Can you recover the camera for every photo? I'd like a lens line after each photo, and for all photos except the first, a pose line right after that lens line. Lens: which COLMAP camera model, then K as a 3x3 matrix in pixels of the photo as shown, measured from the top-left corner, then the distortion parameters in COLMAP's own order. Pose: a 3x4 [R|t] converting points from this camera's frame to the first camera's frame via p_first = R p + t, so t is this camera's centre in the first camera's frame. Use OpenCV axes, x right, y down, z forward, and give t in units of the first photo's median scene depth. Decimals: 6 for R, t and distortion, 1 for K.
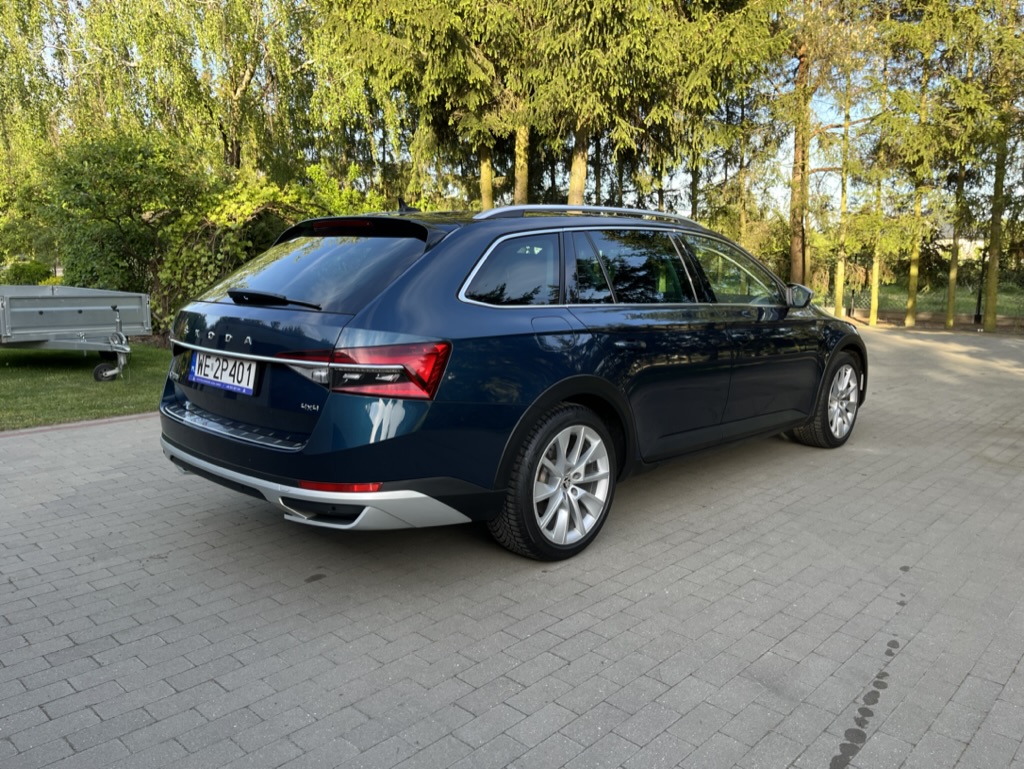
lens RADIAL K [[793.3, 0, 517.1], [0, 793.3, 383.8], [0, 0, 1]] dist [0.051559, -0.109455]
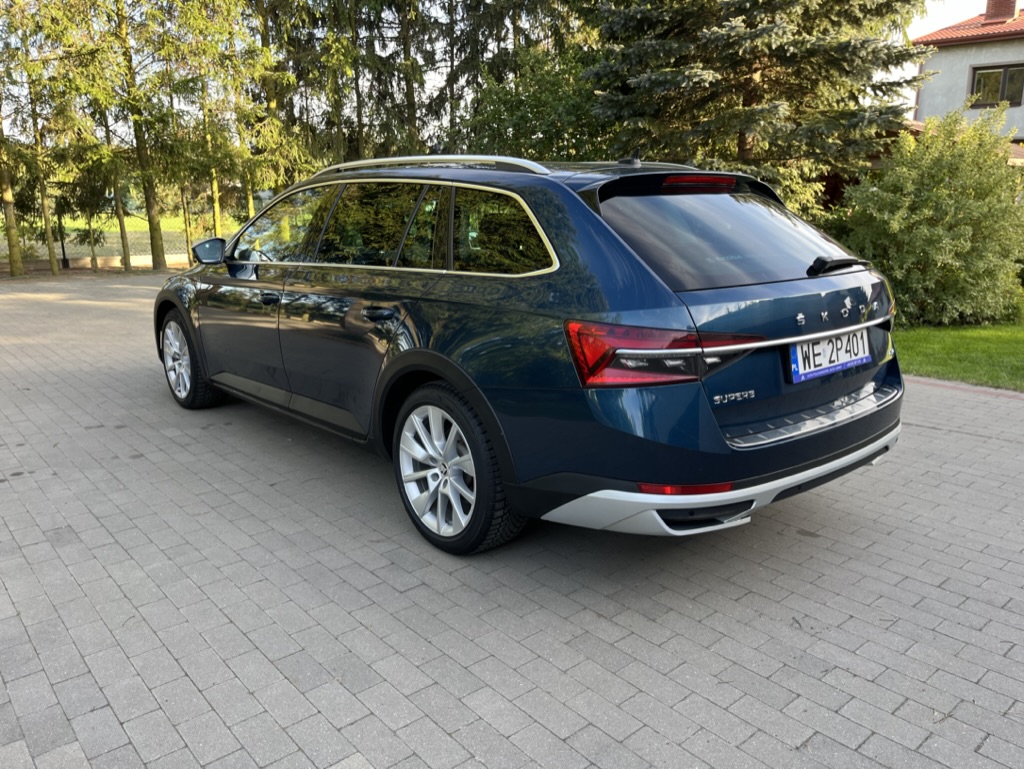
lens RADIAL K [[793.3, 0, 517.1], [0, 793.3, 383.8], [0, 0, 1]] dist [0.051559, -0.109455]
pose [[0.105506, -0.242902, 0.964296, -1.256841], [0.170632, 0.959748, 0.223087, -0.237629], [-0.979670, 0.141002, 0.142706, 1.215734]]
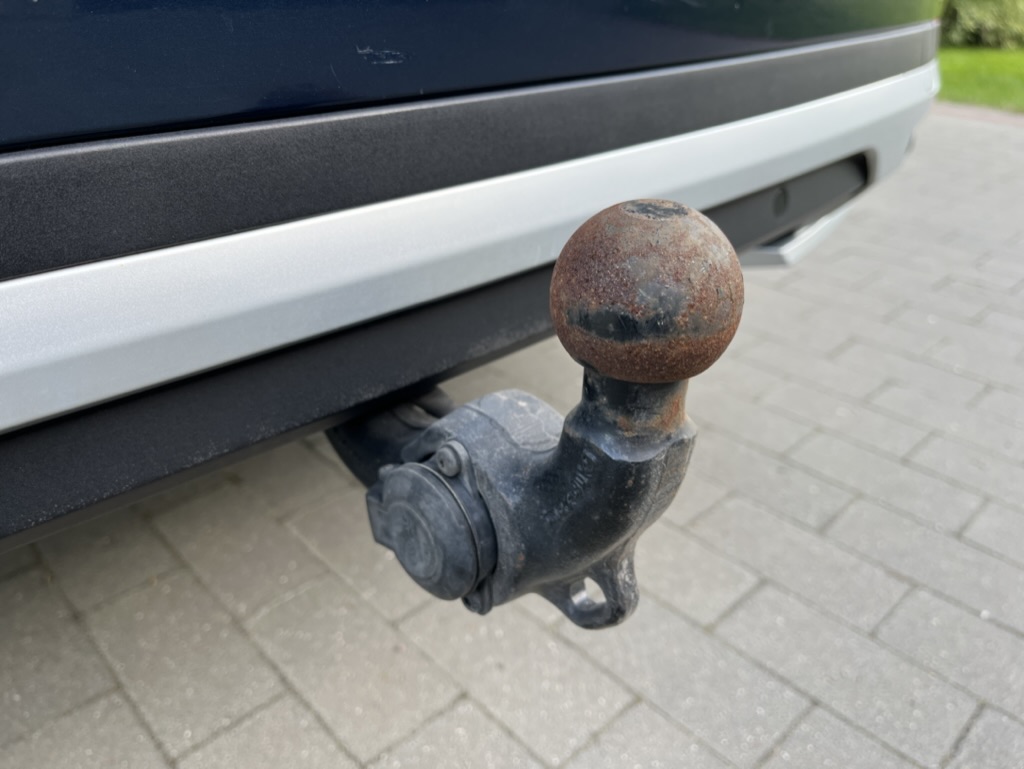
lens RADIAL K [[793.3, 0, 517.1], [0, 793.3, 383.8], [0, 0, 1]] dist [0.051559, -0.109455]
pose [[0.063846, -0.491306, 0.868644, -0.471612], [0.158819, 0.864329, 0.477192, 0.070981], [-0.985241, 0.107491, 0.133212, 0.980279]]
